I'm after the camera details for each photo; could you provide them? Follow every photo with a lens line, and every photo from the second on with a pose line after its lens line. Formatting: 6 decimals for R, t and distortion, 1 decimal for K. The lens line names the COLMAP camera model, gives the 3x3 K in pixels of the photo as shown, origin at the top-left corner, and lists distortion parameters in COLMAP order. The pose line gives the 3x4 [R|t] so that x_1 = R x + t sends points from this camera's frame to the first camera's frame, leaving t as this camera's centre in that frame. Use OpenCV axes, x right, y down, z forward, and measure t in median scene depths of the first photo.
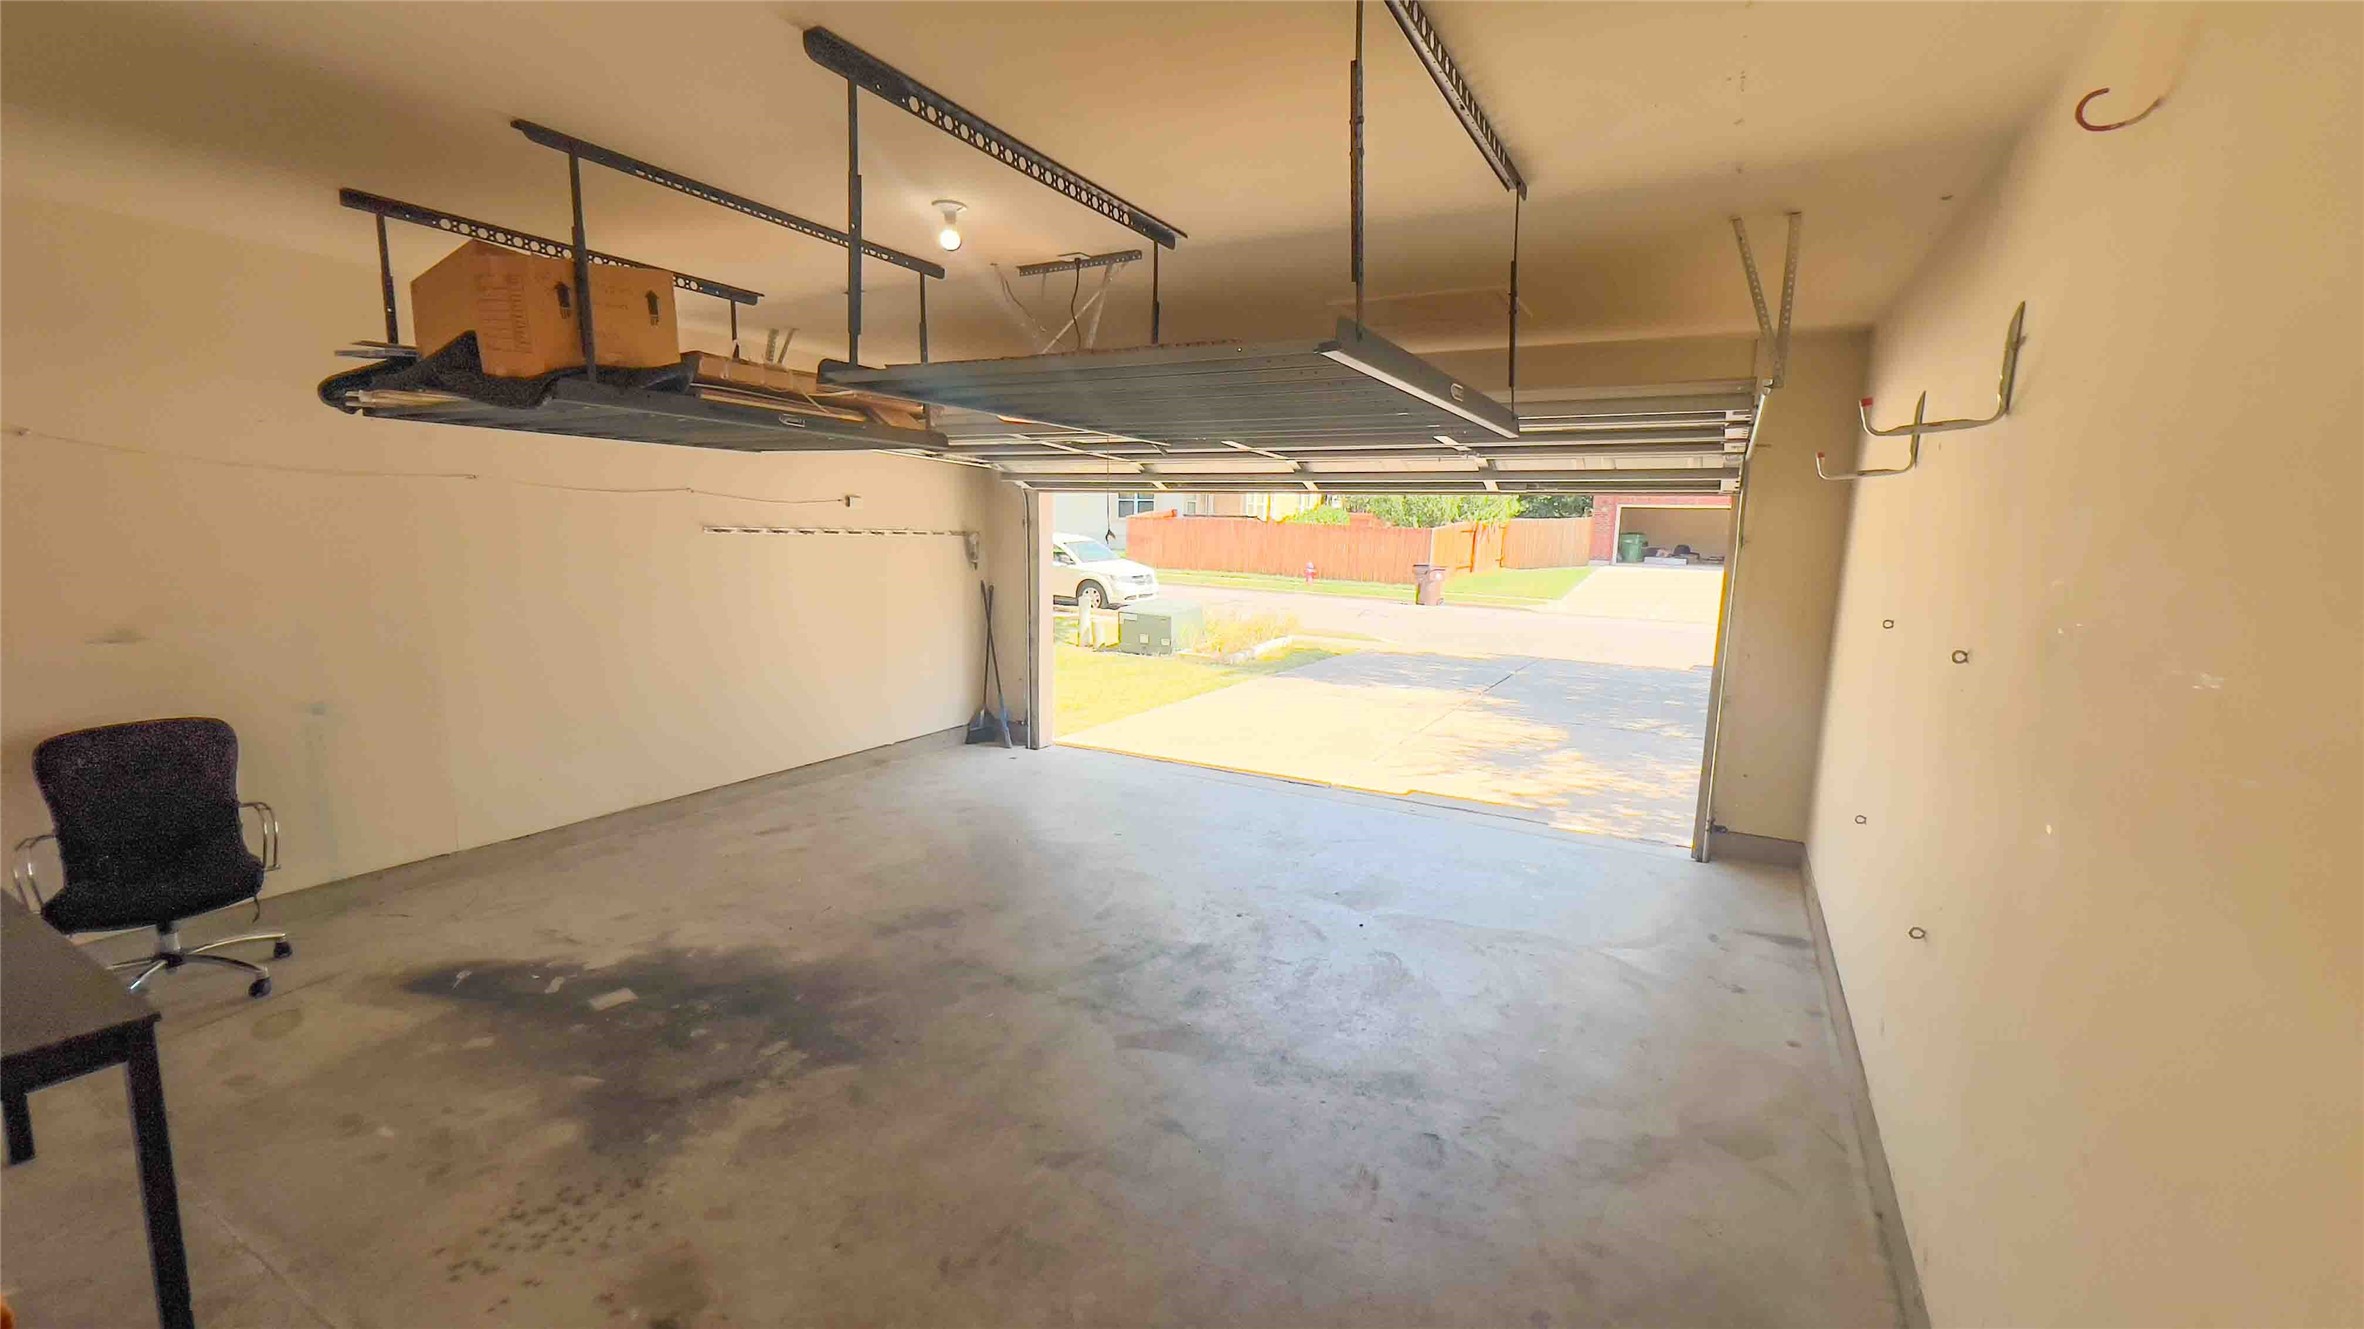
lens RADIAL K [[955.9, 0, 1184.2], [0, 955.9, 656.4], [0, 0, 1]] dist [0.002903, 0.000128]
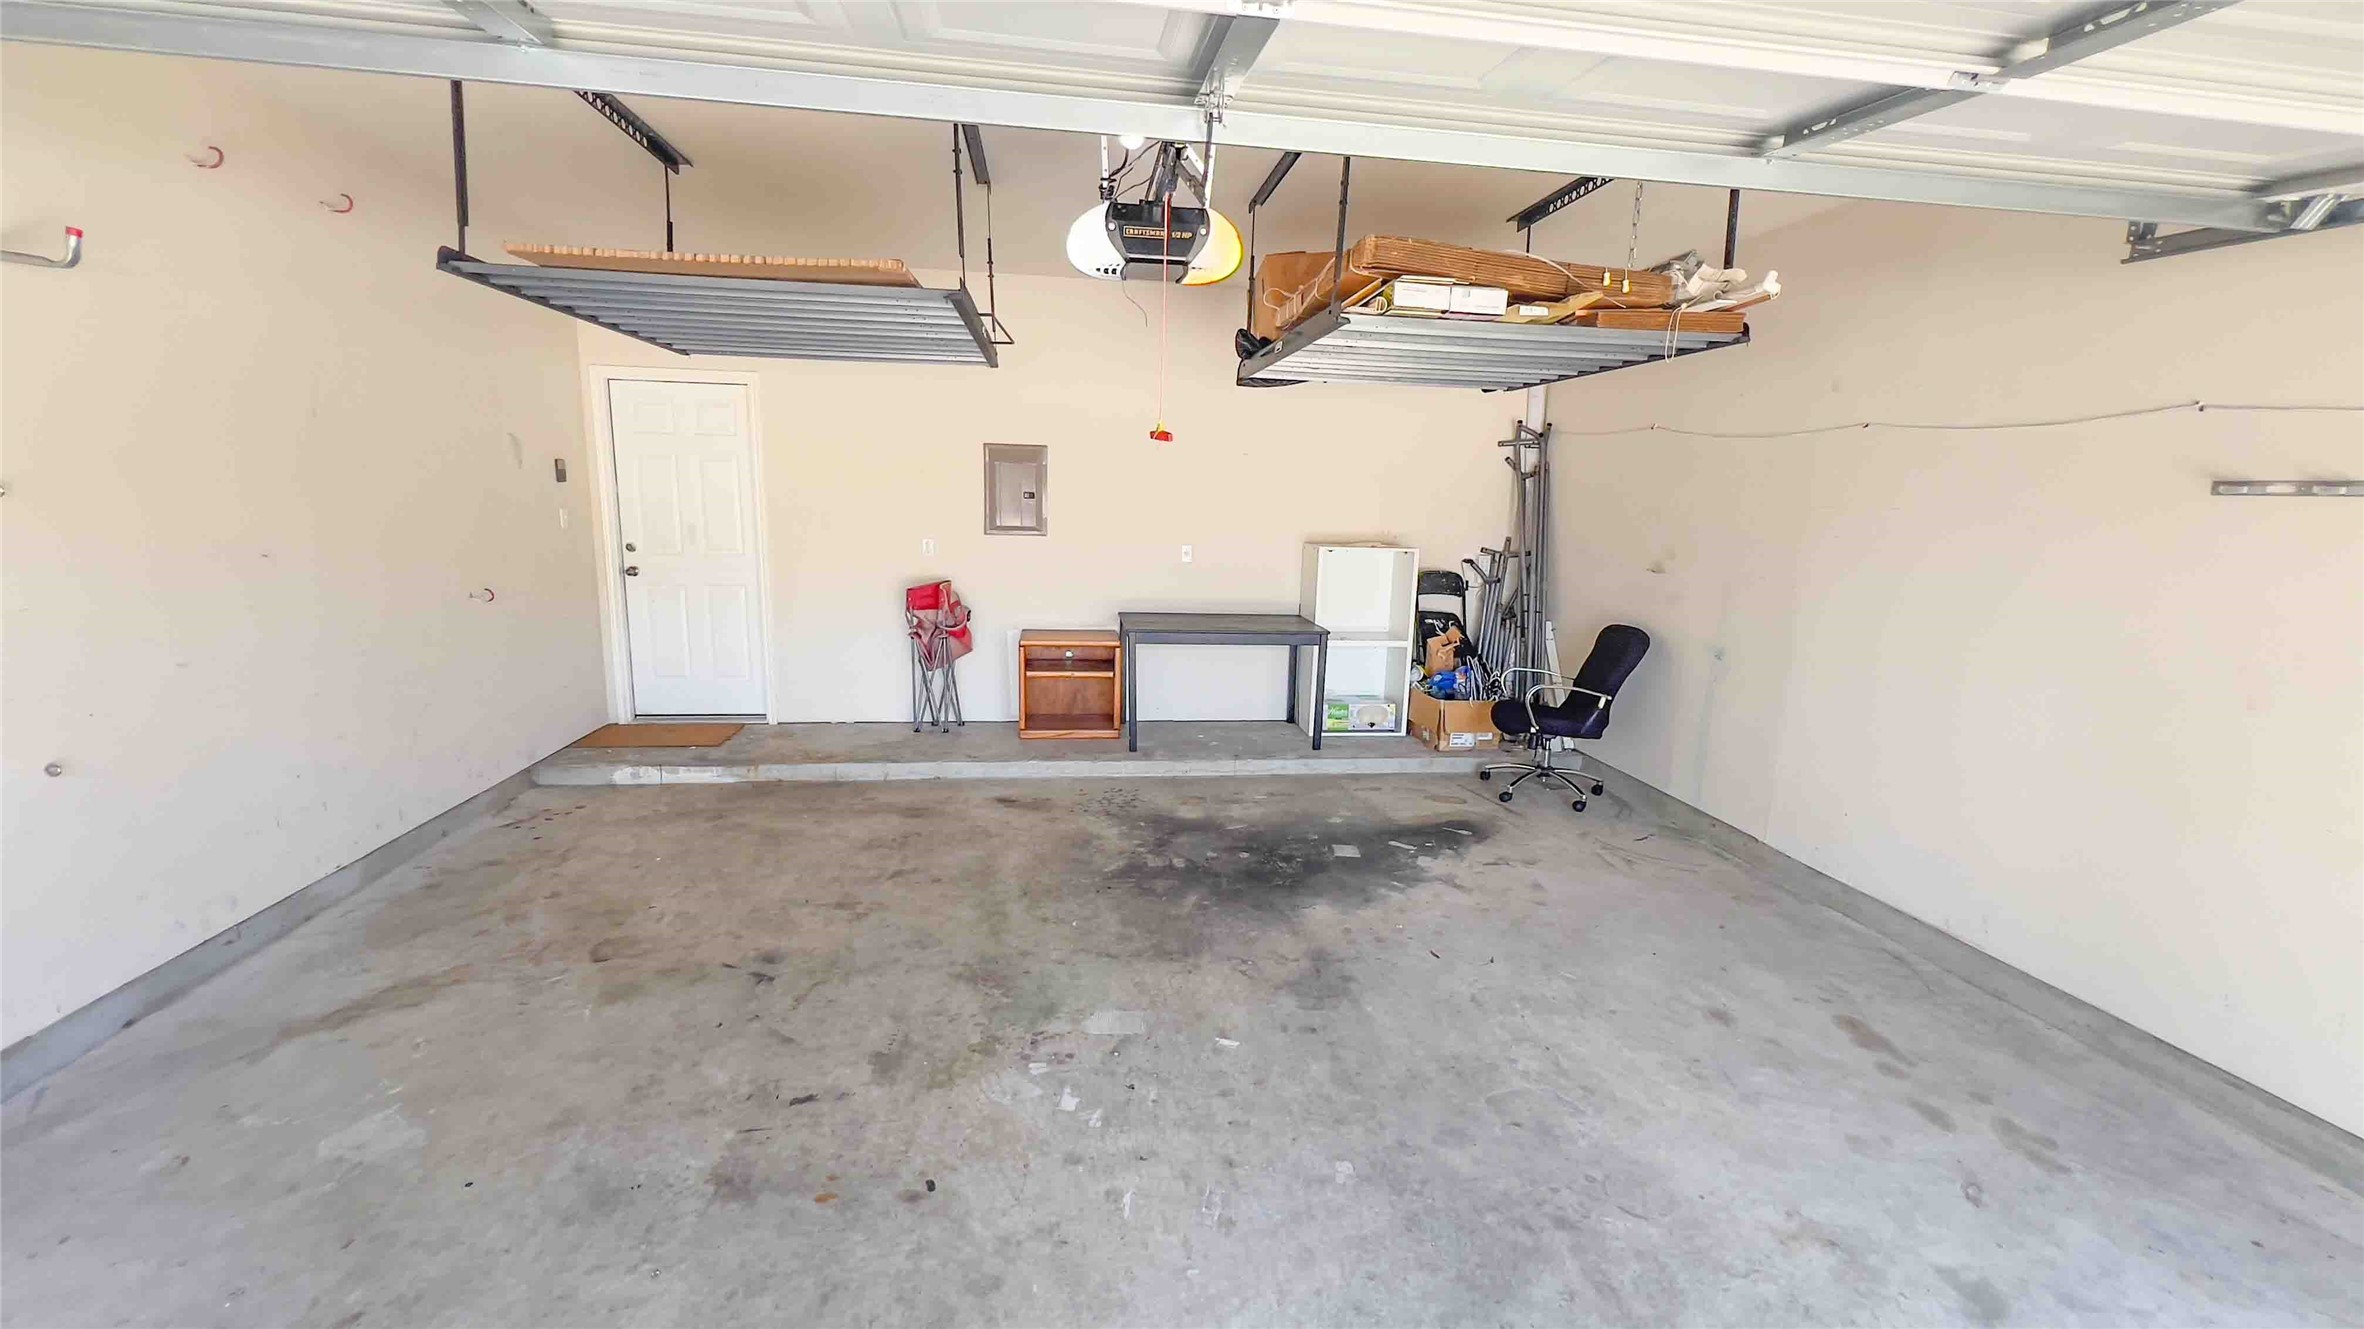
lens RADIAL K [[955.9, 0, 1187.4], [0, 955.9, 688.4], [0, 0, 1]] dist [0.002903, 0.000128]
pose [[-0.799211, 0.065051, -0.597520, 0.284929], [-0.134489, 0.949566, 0.283263, -0.160246], [0.585811, 0.306746, -0.750154, 1.734099]]
